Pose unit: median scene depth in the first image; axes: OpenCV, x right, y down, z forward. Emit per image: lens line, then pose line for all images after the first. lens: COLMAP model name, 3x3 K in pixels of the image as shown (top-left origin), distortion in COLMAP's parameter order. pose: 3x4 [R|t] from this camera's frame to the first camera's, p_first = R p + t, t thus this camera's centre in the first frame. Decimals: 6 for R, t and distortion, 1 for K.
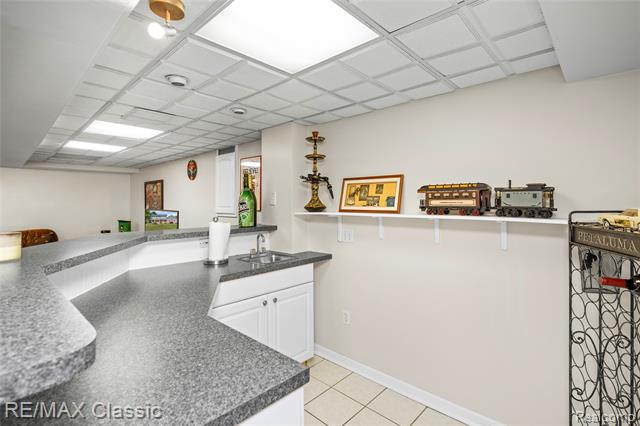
lens RADIAL K [[304.5, 0, 319.6], [0, 304.5, 201.0], [0, 0, 1]] dist [-0.000610, -0.000395]
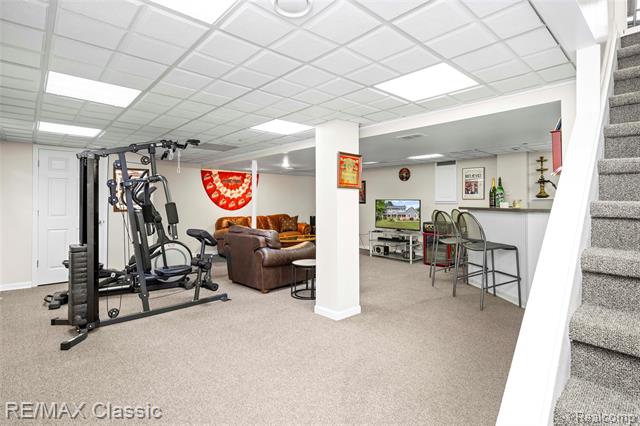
lens RADIAL K [[322.2, 0, 313.0], [0, 322.2, 196.0], [0, 0, 1]] dist [0.002262, -0.004159]
pose [[0.996177, 0.000214, -0.087360, -1.341327], [-0.001442, 0.999901, -0.013998, 0.055490], [0.087348, 0.014070, 0.996078, -1.217511]]
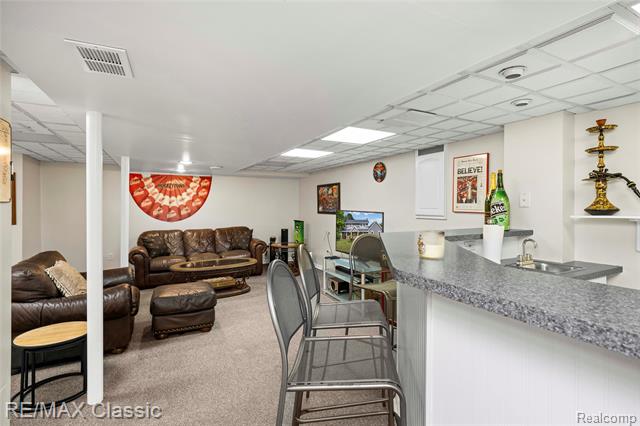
lens RADIAL K [[304.5, 0, 320.5], [0, 304.5, 204.8], [0, 0, 1]] dist [-0.000610, -0.000395]
pose [[0.944249, 0.003032, -0.329219, -0.489836], [-0.001425, 0.999986, 0.005122, 0.004068], [0.329230, -0.004367, 0.944240, -0.050540]]
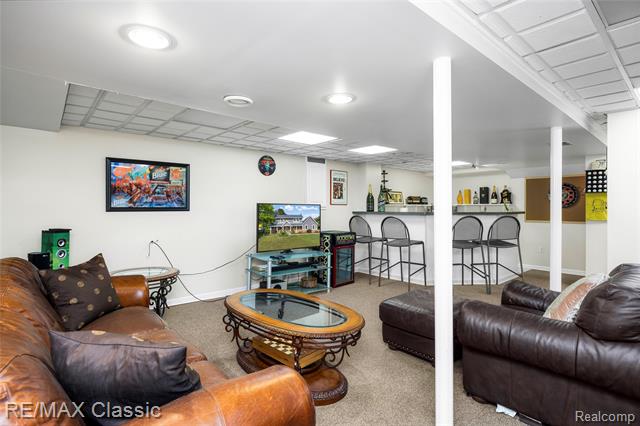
lens RADIAL K [[322.2, 0, 321.1], [0, 322.2, 210.0], [0, 0, 1]] dist [0.002262, -0.004159]
pose [[0.094735, -0.004620, 0.995492, -2.670015], [-0.004342, 0.999978, 0.005054, 0.072388], [-0.995493, -0.004802, 0.094713, 1.307737]]
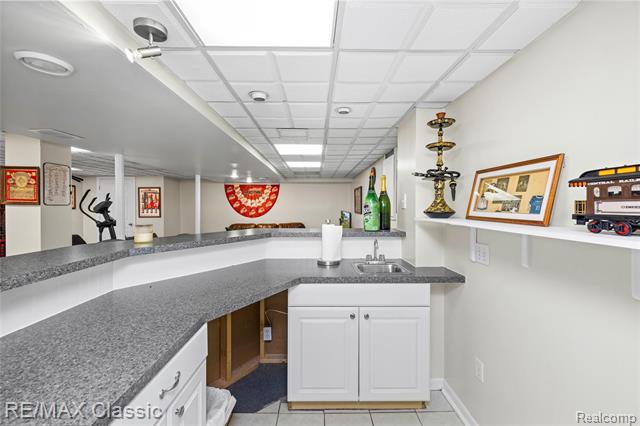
lens RADIAL K [[268.4, 0, 319.6], [0, 268.4, 210.8], [0, 0, 1]] dist [0.002764, -0.000577]
pose [[0.689617, 0.016940, -0.723977, 0.279723], [0.001886, 0.999681, 0.025187, 0.000105], [0.724172, -0.018735, 0.689365, 0.324950]]
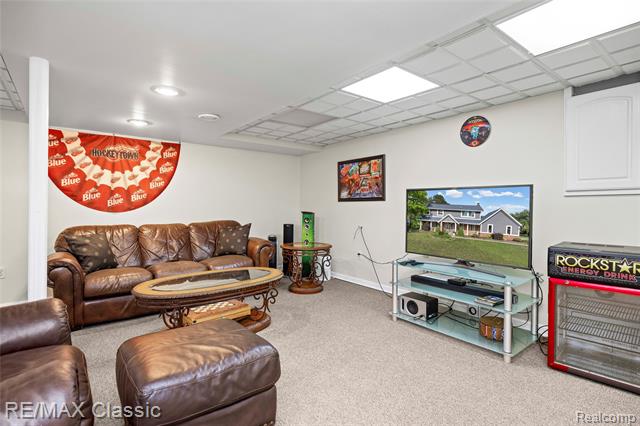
lens RADIAL K [[322.2, 0, 318.4], [0, 322.2, 208.6], [0, 0, 1]] dist [0.002262, -0.004159]
pose [[0.987855, 0.005705, -0.155272, -1.176041], [-0.004166, 0.999939, 0.010240, 0.113861], [0.155321, -0.009469, 0.987819, 0.440399]]
